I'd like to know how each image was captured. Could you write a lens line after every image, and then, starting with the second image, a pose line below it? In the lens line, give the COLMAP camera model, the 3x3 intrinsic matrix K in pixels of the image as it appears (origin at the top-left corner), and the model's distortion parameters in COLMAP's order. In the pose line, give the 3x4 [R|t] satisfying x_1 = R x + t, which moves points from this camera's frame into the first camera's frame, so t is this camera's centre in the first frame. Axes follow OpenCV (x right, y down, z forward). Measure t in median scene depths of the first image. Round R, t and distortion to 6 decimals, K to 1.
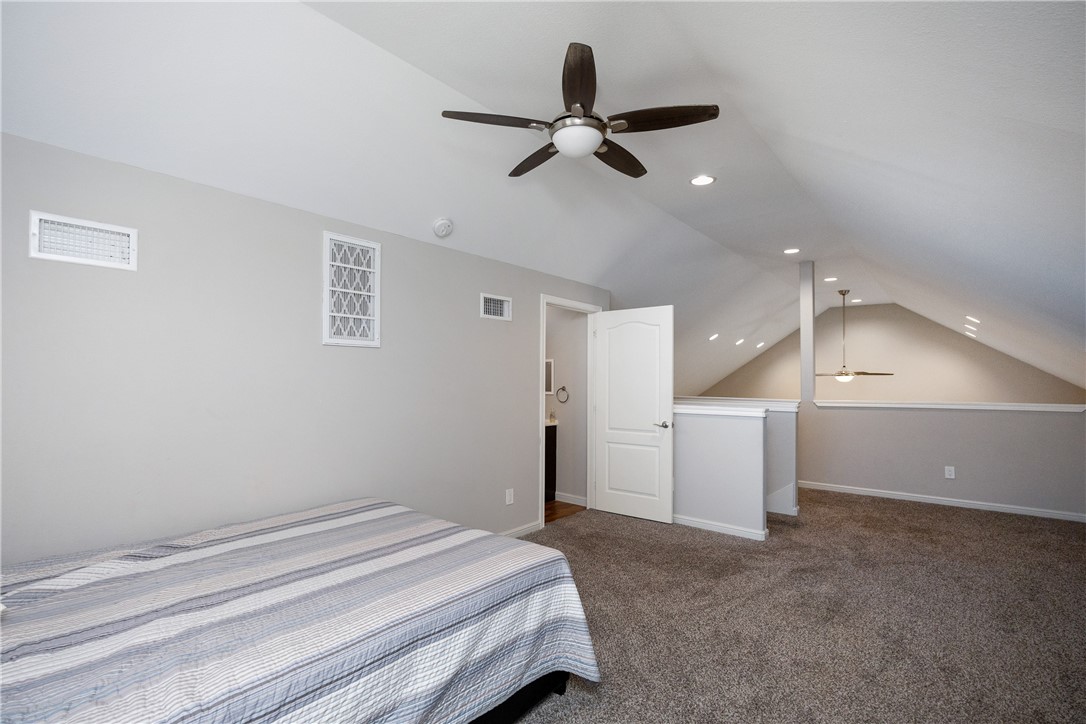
lens RADIAL K [[473.3, 0, 545.5], [0, 473.3, 367.1], [0, 0, 1]] dist [-0.013206, 0.000645]
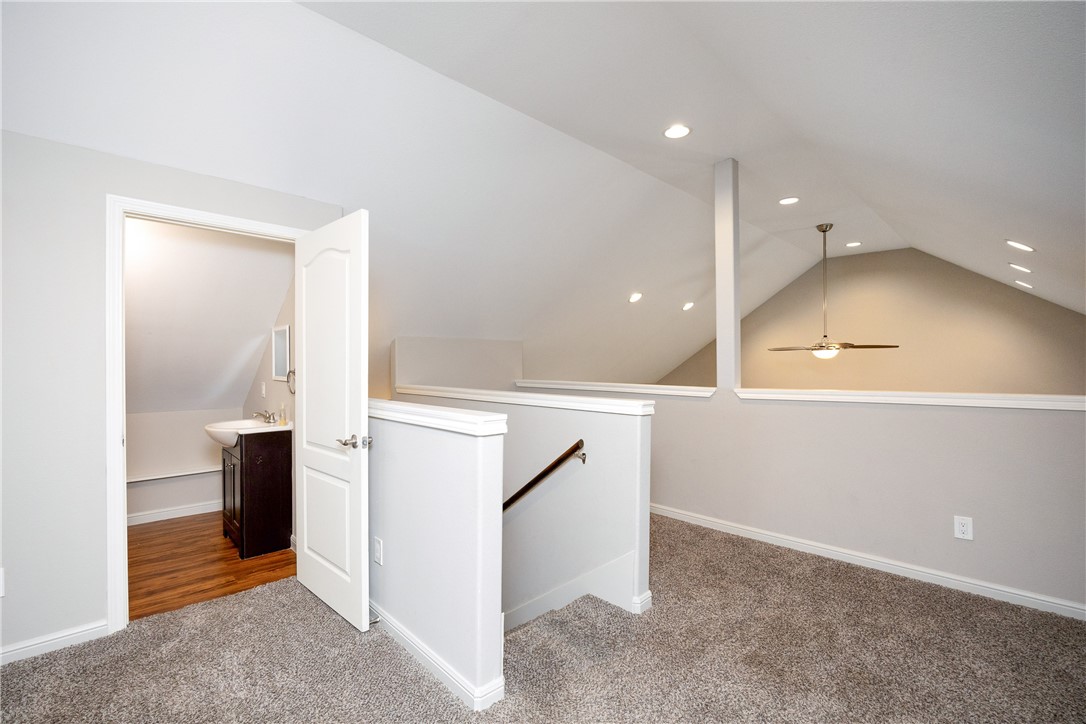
lens RADIAL K [[473.3, 0, 534.4], [0, 473.3, 357.6], [0, 0, 1]] dist [-0.013206, 0.000645]
pose [[0.996124, -0.006942, -0.087690, 0.313816], [0.008791, 0.999747, 0.020716, 0.013537], [0.087524, -0.021407, 0.995932, 0.319740]]
